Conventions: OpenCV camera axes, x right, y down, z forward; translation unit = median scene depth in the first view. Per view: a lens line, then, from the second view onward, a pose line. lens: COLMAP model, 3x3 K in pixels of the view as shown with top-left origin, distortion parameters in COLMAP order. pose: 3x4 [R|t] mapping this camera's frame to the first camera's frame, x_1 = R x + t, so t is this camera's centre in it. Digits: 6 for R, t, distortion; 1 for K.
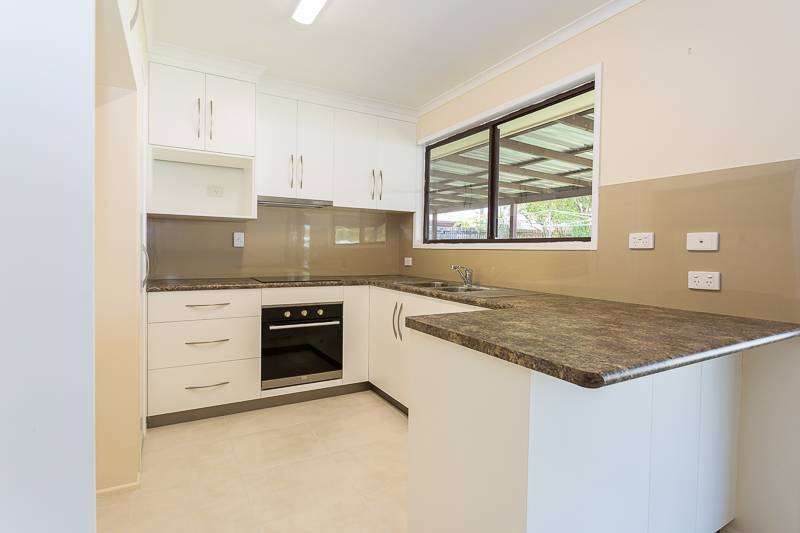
lens RADIAL K [[401.9, 0, 413.2], [0, 401.9, 258.8], [0, 0, 1]] dist [-0.001963, 0.000064]
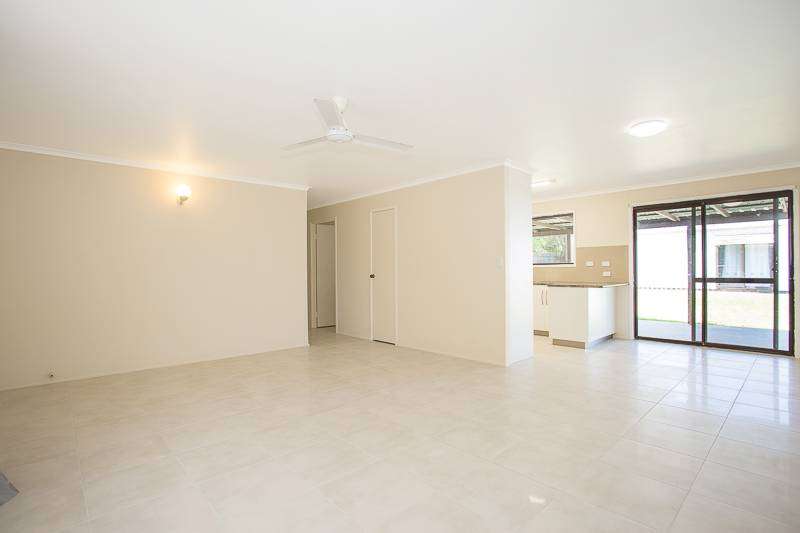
lens RADIAL K [[393.7, 0, 400.7], [0, 393.7, 269.2], [0, 0, 1]] dist [-0.002132, -0.000267]
pose [[0.970232, -0.024844, 0.240900, -1.238229], [0.030140, 0.999378, -0.018325, 0.009364], [-0.240295, 0.025040, 0.970377, -1.291011]]
